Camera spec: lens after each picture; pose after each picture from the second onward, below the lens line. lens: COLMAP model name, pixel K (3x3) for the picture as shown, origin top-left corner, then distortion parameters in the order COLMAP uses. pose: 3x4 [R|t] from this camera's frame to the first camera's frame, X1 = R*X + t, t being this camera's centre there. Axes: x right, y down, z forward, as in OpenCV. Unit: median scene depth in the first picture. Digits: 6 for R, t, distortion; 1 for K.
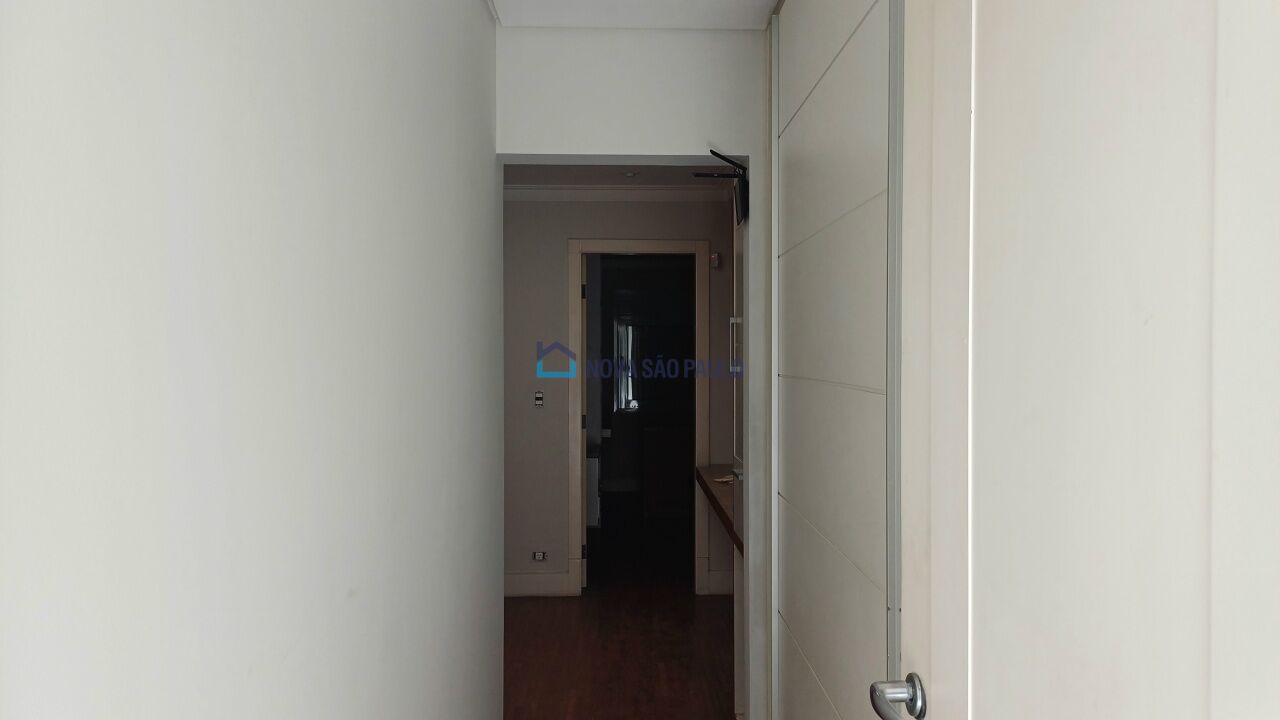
lens RADIAL K [[967.7, 0, 639.8], [0, 967.7, 358.6], [0, 0, 1]] dist [0.074580, 0.001932]
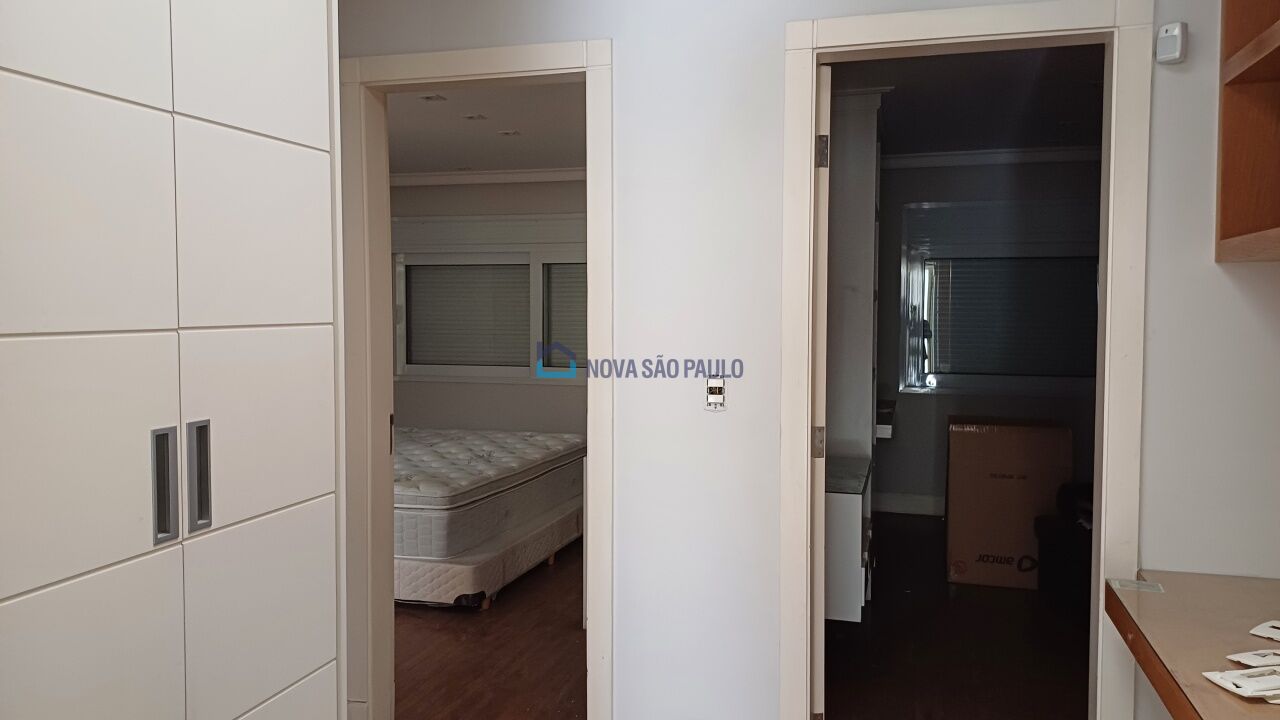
lens RADIAL K [[967.7, 0, 635.5], [0, 967.7, 360.7], [0, 0, 1]] dist [0.074580, 0.001932]
pose [[0.955797, 0.015116, -0.293639, -0.005983], [-0.001517, 0.998918, 0.046485, 0.005480], [0.294024, -0.043984, 0.954785, 0.476572]]
